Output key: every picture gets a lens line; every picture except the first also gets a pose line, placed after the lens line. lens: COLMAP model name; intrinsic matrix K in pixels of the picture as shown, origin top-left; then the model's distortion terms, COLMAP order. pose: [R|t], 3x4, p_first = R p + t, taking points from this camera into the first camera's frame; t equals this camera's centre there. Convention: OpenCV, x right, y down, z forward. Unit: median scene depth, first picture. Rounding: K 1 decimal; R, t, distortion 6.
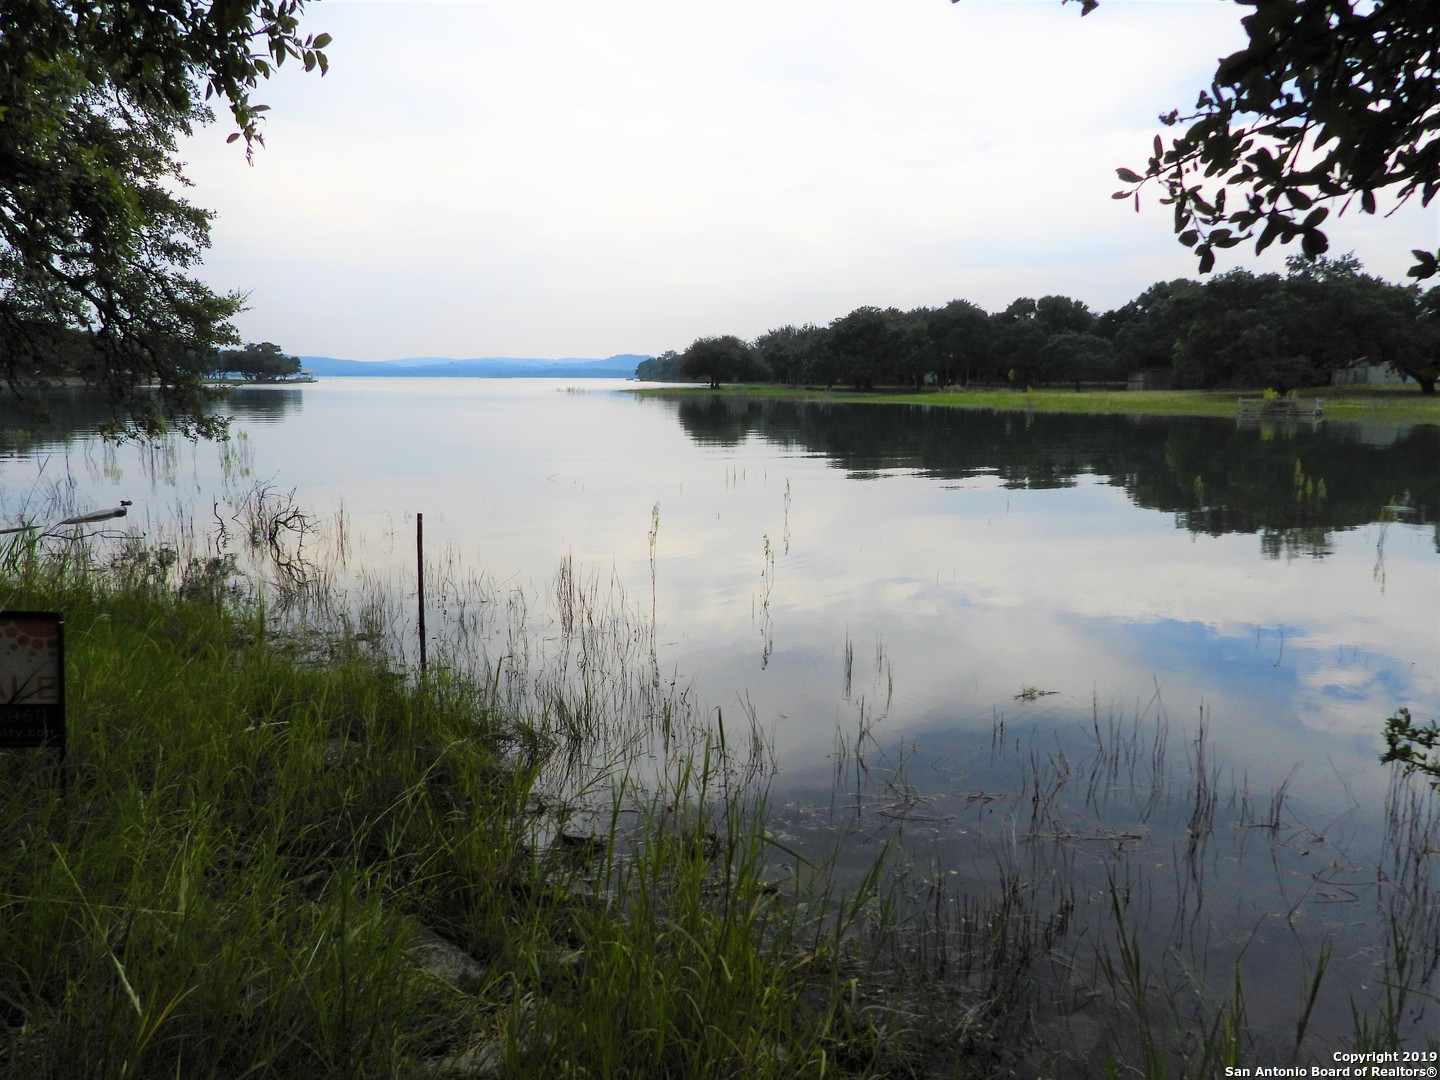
lens RADIAL K [[1015.6, 0, 716.8], [0, 1015.6, 537.5], [0, 0, 1]] dist [-0.012596, 0.003807]
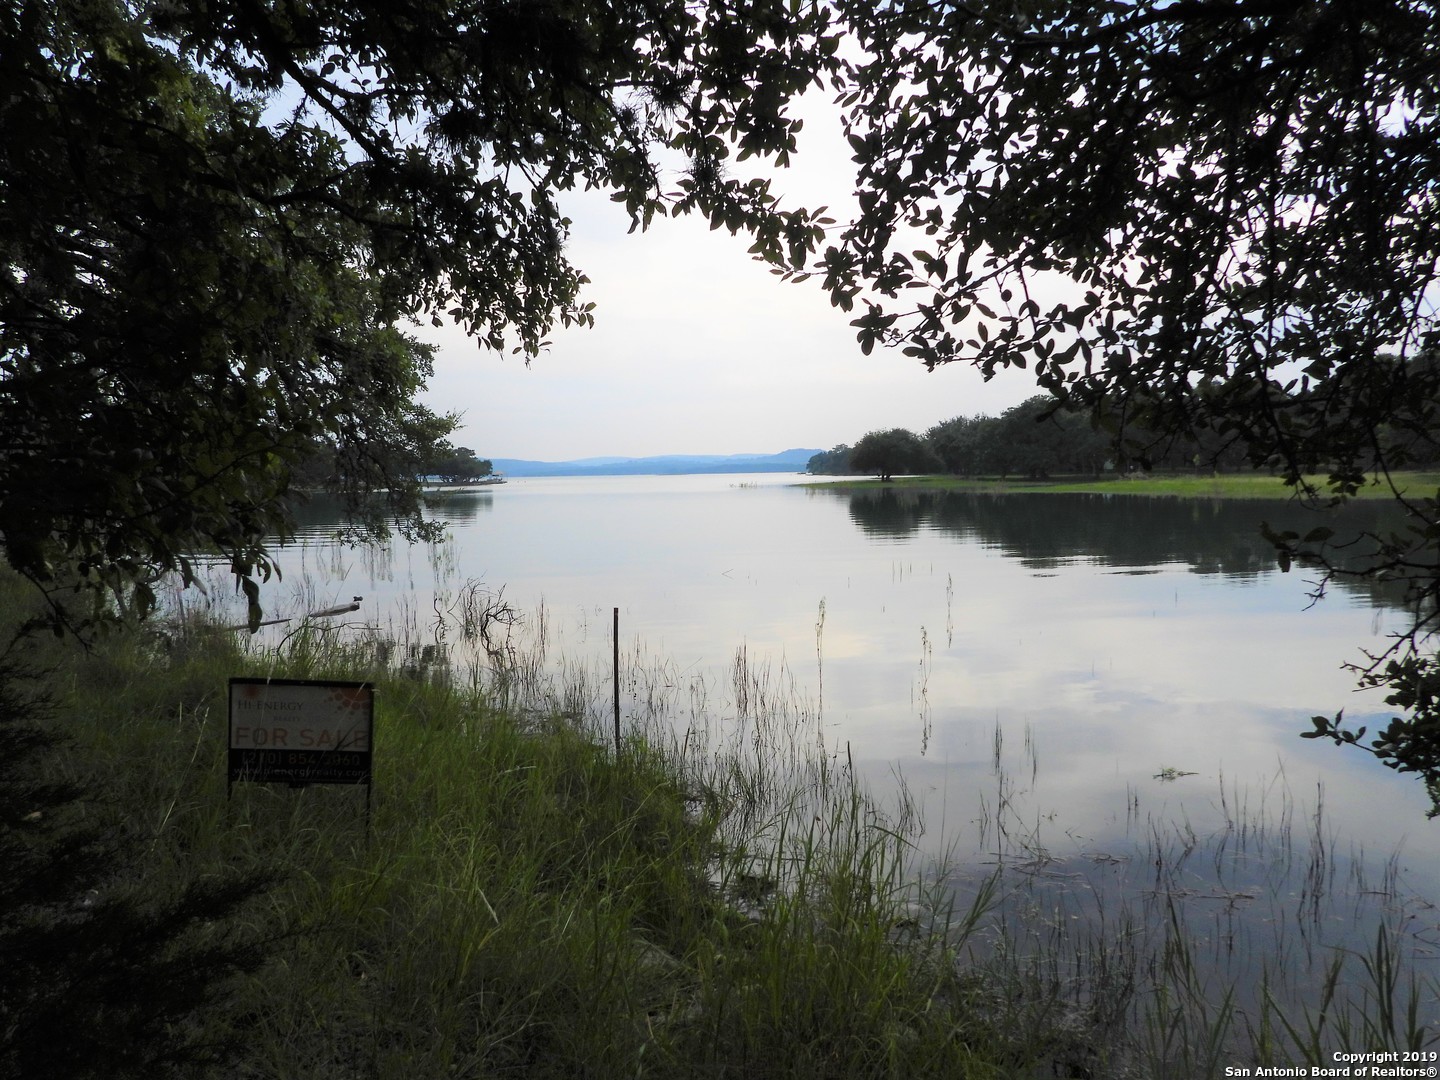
lens RADIAL K [[1015.6, 0, 719.5], [0, 1015.6, 539.8], [0, 0, 1]] dist [-0.012596, 0.003807]
pose [[0.986152, -0.014114, -0.165242, 0.010307], [-0.000597, 0.996063, -0.088642, 0.001097], [0.165842, 0.087513, 0.982262, -0.080154]]
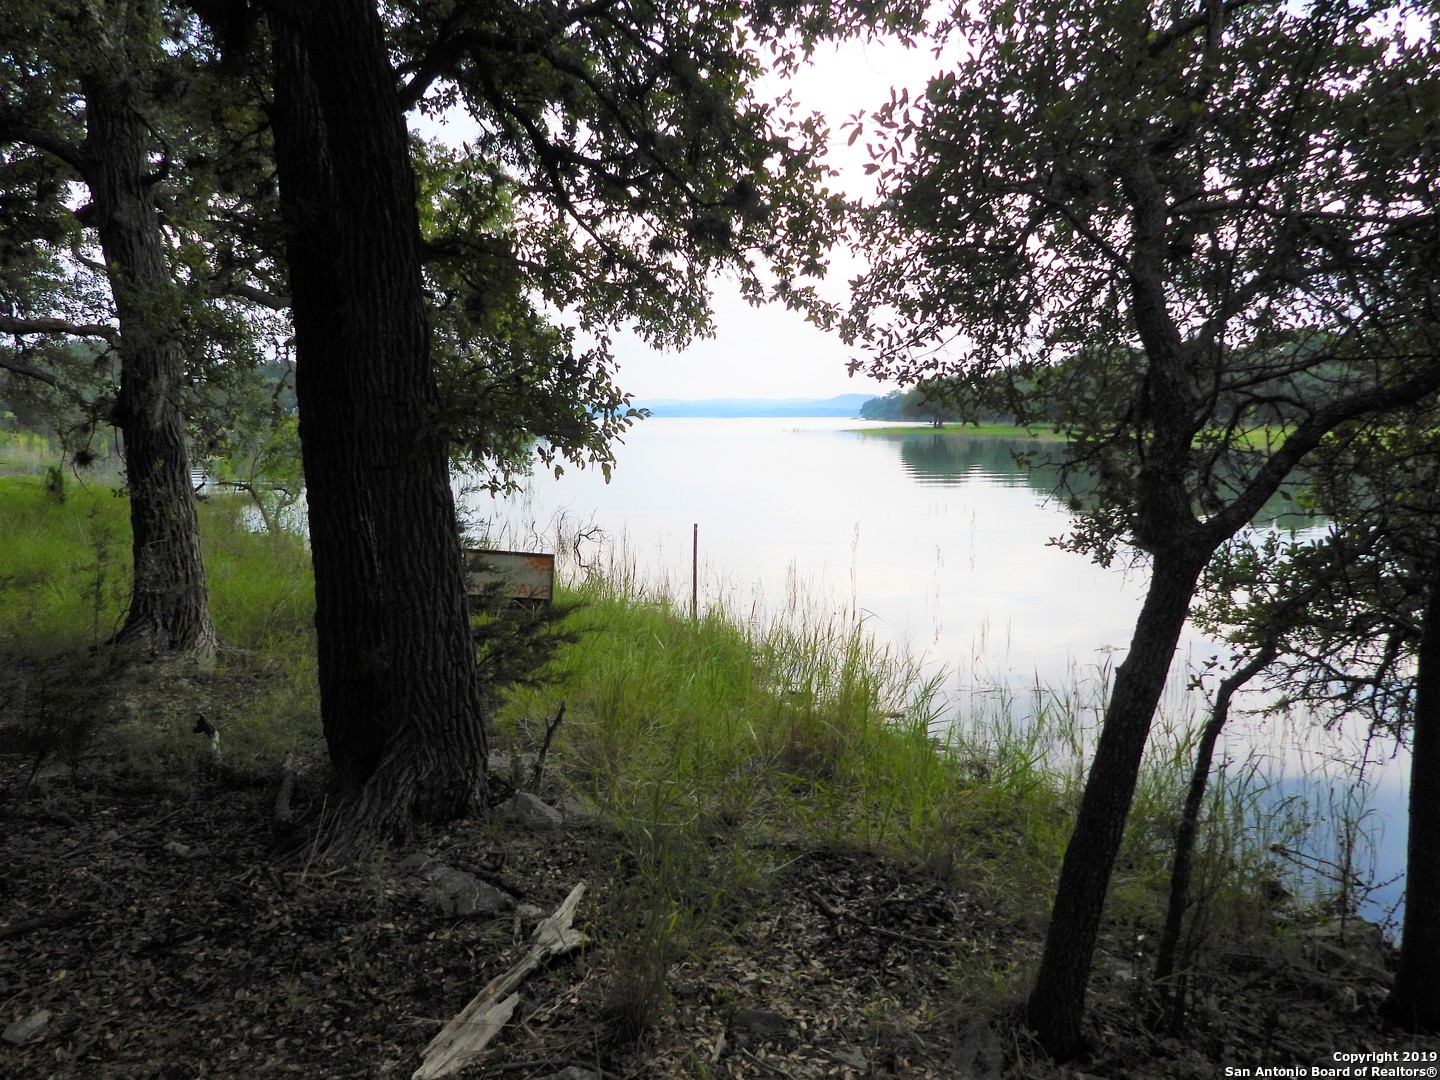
lens RADIAL K [[1015.6, 0, 719.8], [0, 1015.6, 536.6], [0, 0, 1]] dist [-0.012596, 0.003807]
pose [[0.976812, 0.015529, -0.213537, 0.038724], [-0.023739, 0.999072, -0.035941, 0.030933], [0.212781, 0.040177, 0.976274, -0.286806]]
